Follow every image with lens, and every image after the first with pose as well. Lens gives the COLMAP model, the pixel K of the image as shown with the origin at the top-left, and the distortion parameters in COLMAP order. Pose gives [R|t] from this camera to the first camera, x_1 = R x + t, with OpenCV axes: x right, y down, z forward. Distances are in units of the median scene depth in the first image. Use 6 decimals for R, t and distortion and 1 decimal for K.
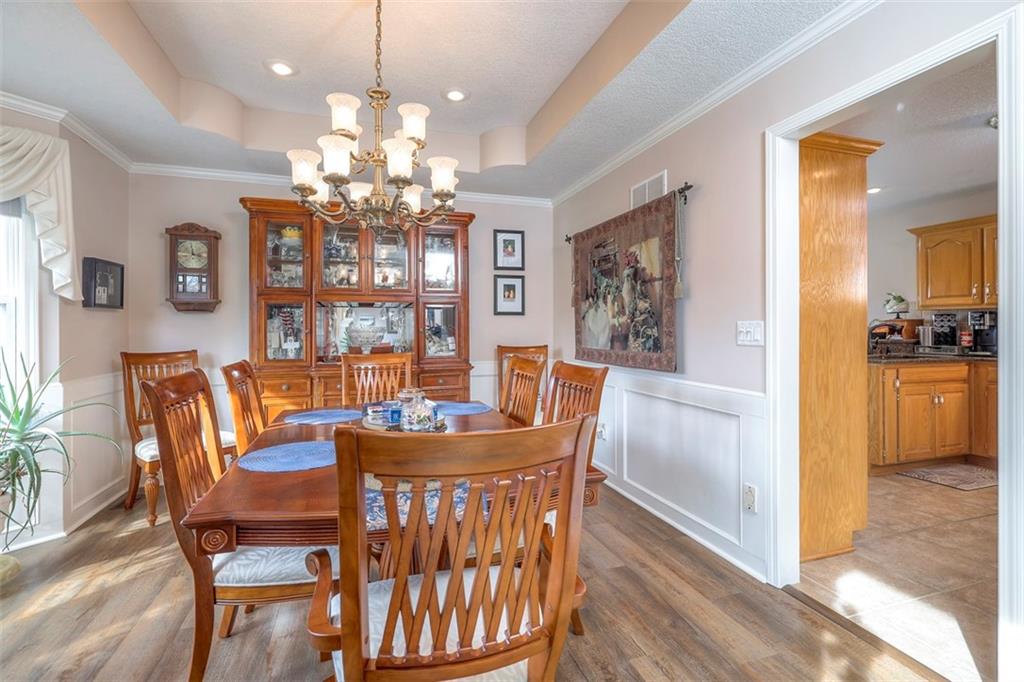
lens RADIAL K [[455.9, 0, 503.9], [0, 455.9, 341.2], [0, 0, 1]] dist [-0.004145, 0.000268]
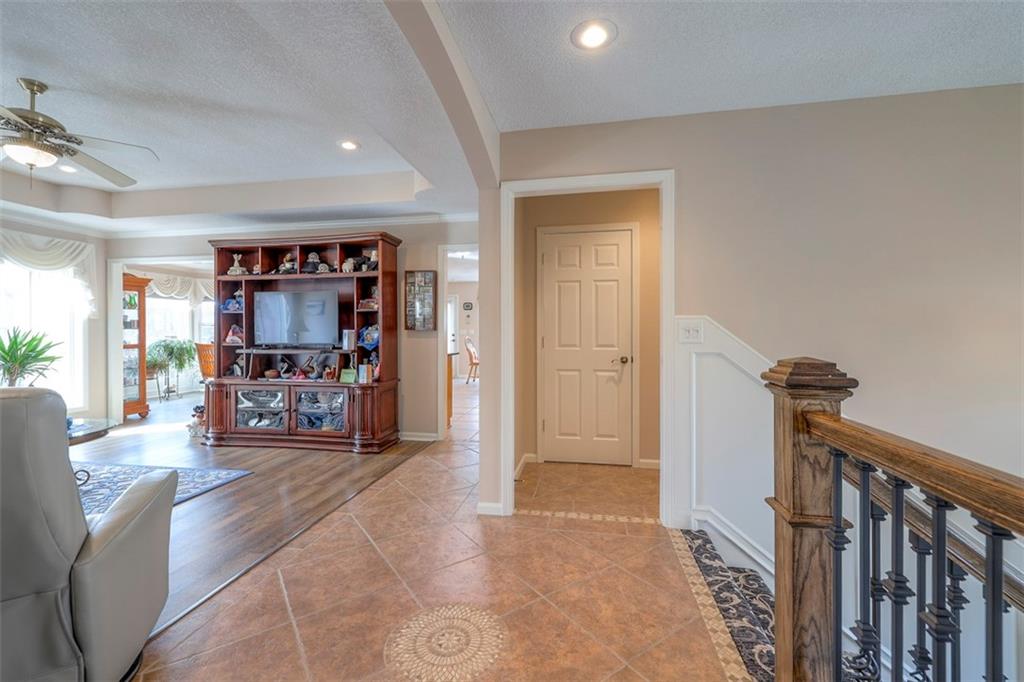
lens RADIAL K [[429.8, 0, 511.0], [0, 429.8, 332.2], [0, 0, 1]] dist [0.000728, 0.000233]
pose [[0.884462, 0.002039, -0.466608, 1.855890], [-0.015347, 0.999577, -0.024721, 0.021640], [0.466360, 0.029026, 0.884119, -0.756317]]
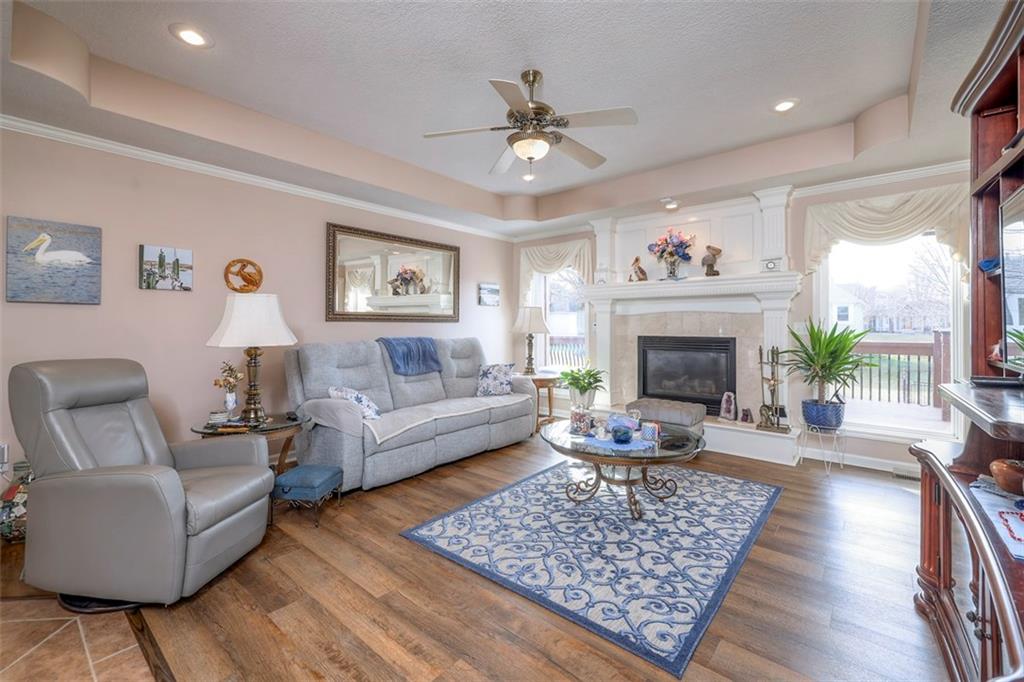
lens RADIAL K [[434.7, 0, 512.0], [0, 434.7, 323.0], [0, 0, 1]] dist [-0.000246, -0.000066]
pose [[-0.844298, 0.002192, -0.535870, 1.208584], [-0.012763, 0.999626, 0.024198, -0.008614], [0.535722, 0.027270, -0.843954, 0.112588]]
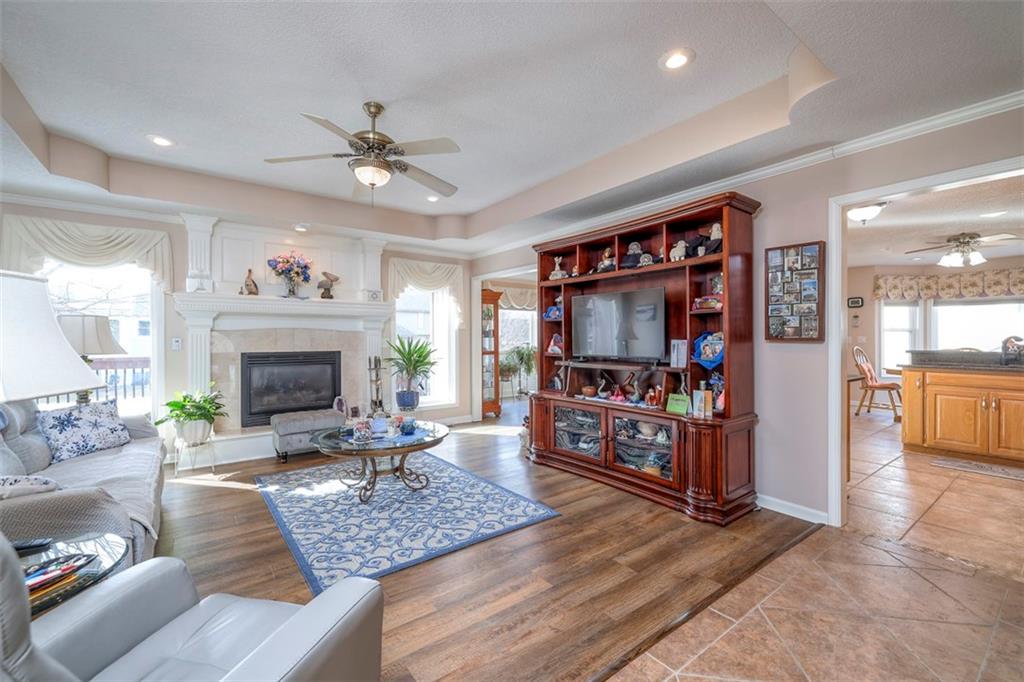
lens RADIAL K [[430.2, 0, 510.8], [0, 430.2, 337.5], [0, 0, 1]] dist [0.001033, 0.000216]
pose [[0.333834, 0.001552, -0.942631, 1.598799], [-0.027582, 0.999587, -0.008122, 0.003910], [0.942228, 0.028711, 0.333739, -0.514198]]
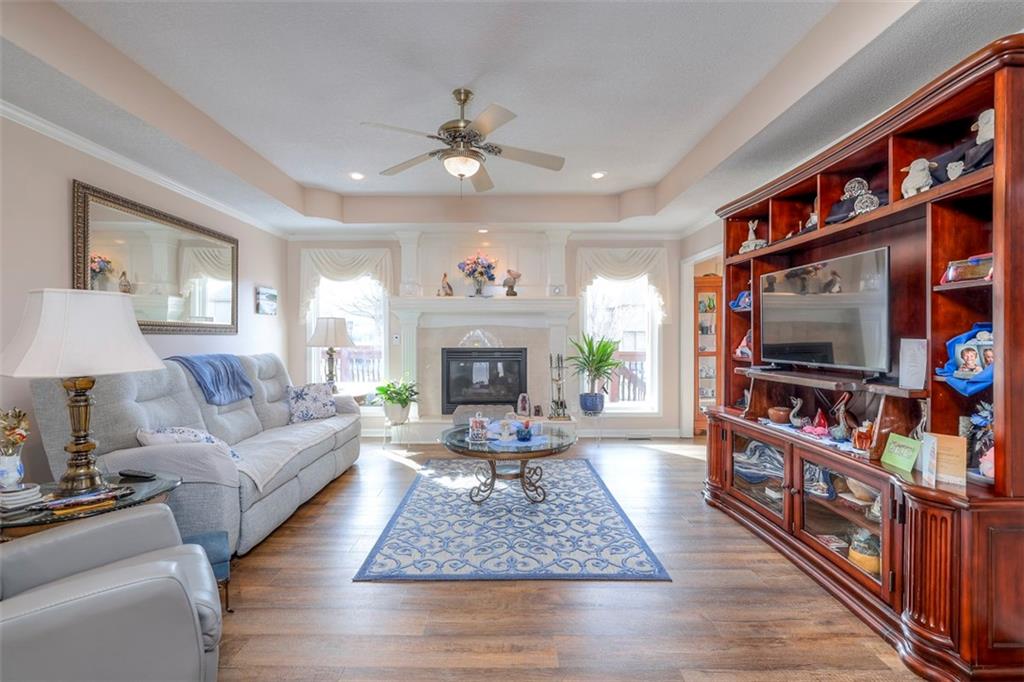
lens RADIAL K [[455.9, 0, 503.9], [0, 455.9, 341.2], [0, 0, 1]] dist [-0.004145, 0.000268]
pose [[-0.304299, 0.015127, -0.952456, 1.518756], [-0.027896, 0.999304, 0.024784, -0.005522], [0.952168, 0.034112, -0.303665, -0.179503]]
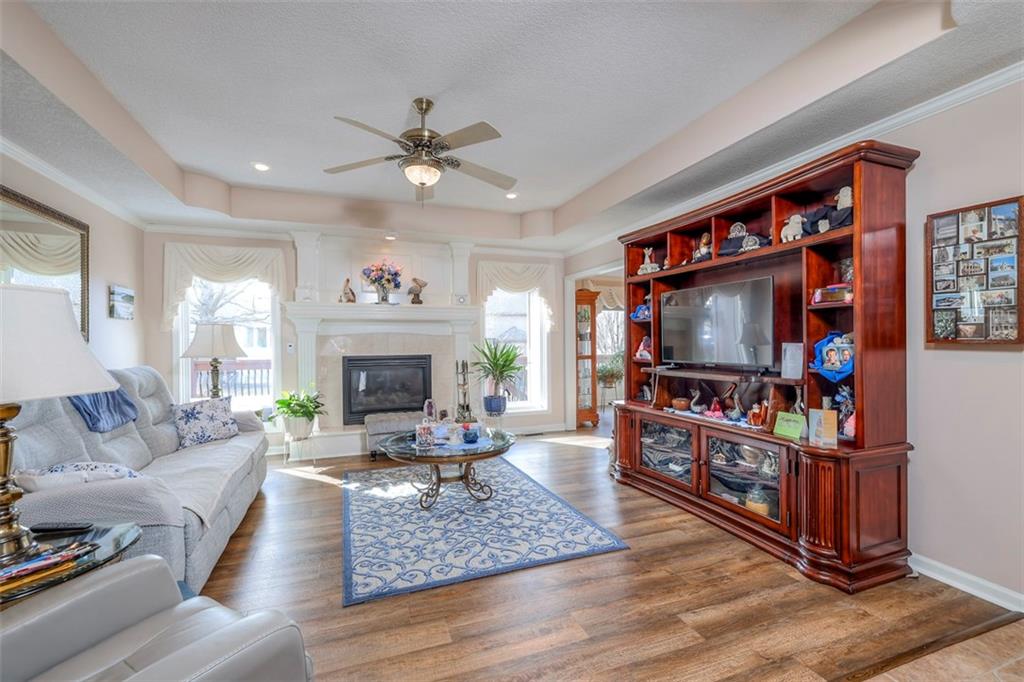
lens RADIAL K [[437.7, 0, 507.0], [0, 437.7, 345.8], [0, 0, 1]] dist [0.002164, 0.000002]
pose [[0.048062, 0.011973, -0.998773, 1.557713], [-0.023652, 0.999661, 0.010846, -0.000465], [0.998564, 0.023102, 0.048329, -0.381596]]
